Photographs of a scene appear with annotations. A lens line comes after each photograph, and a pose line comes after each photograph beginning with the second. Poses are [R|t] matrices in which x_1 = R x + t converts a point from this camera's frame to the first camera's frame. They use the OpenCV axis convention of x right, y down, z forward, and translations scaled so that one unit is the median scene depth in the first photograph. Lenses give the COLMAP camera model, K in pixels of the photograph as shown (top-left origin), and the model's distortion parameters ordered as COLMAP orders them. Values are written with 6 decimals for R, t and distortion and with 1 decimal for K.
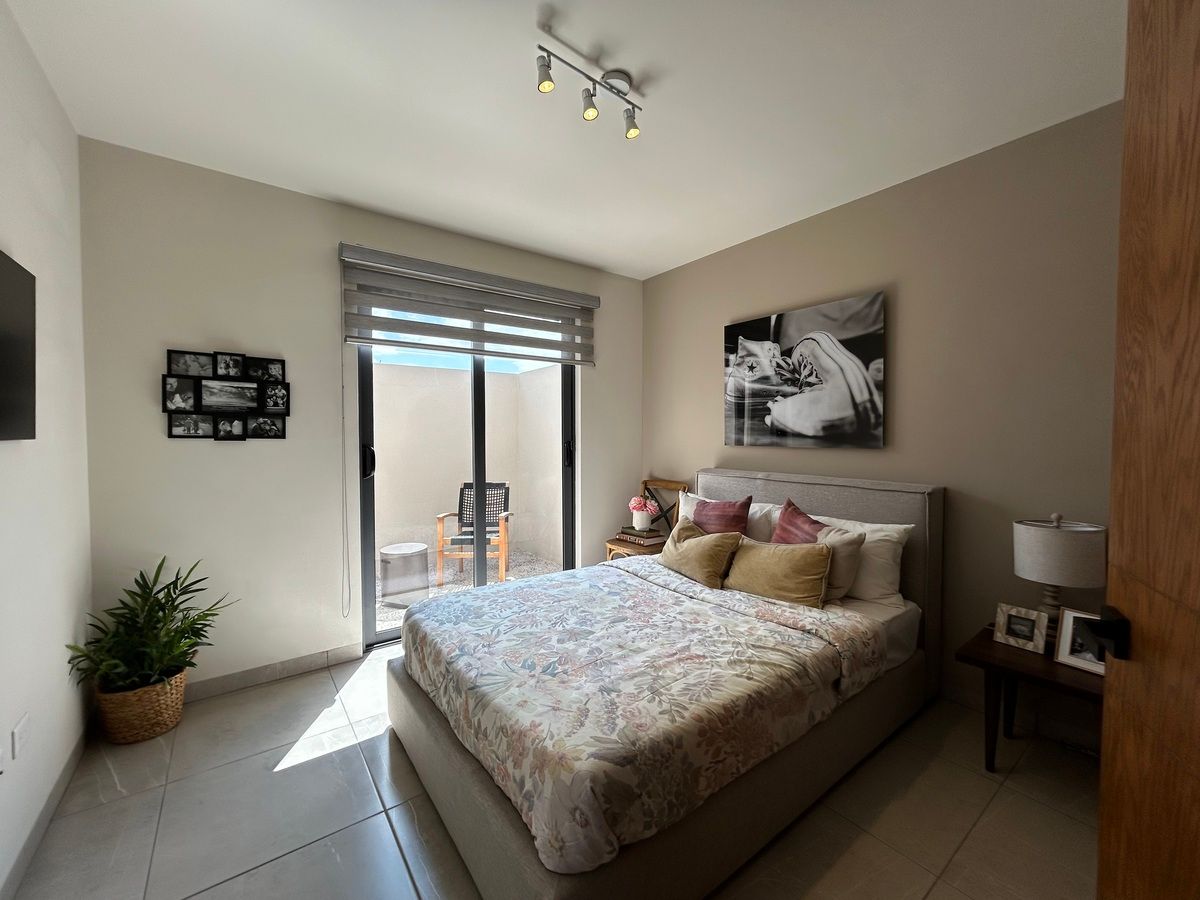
lens RADIAL K [[481.9, 0, 598.4], [0, 481.9, 445.7], [0, 0, 1]] dist [0.000264, 0.000176]
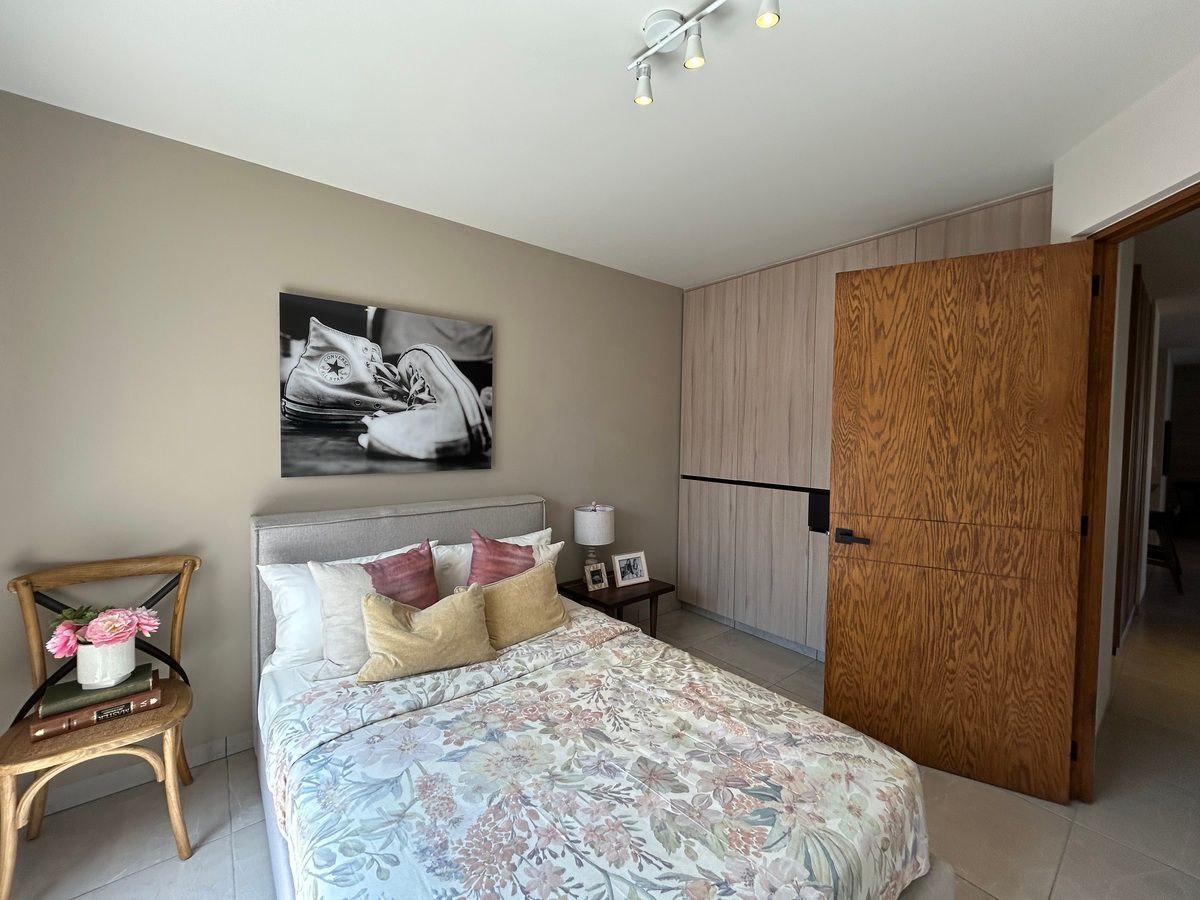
lens RADIAL K [[481.9, 0, 598.4], [0, 481.9, 445.7], [0, 0, 1]] dist [0.000264, 0.000176]
pose [[-0.033355, -0.029310, 0.999014, -0.501657], [0.014322, 0.999453, 0.029801, -0.072283], [-0.999341, 0.015302, -0.032917, 0.757738]]
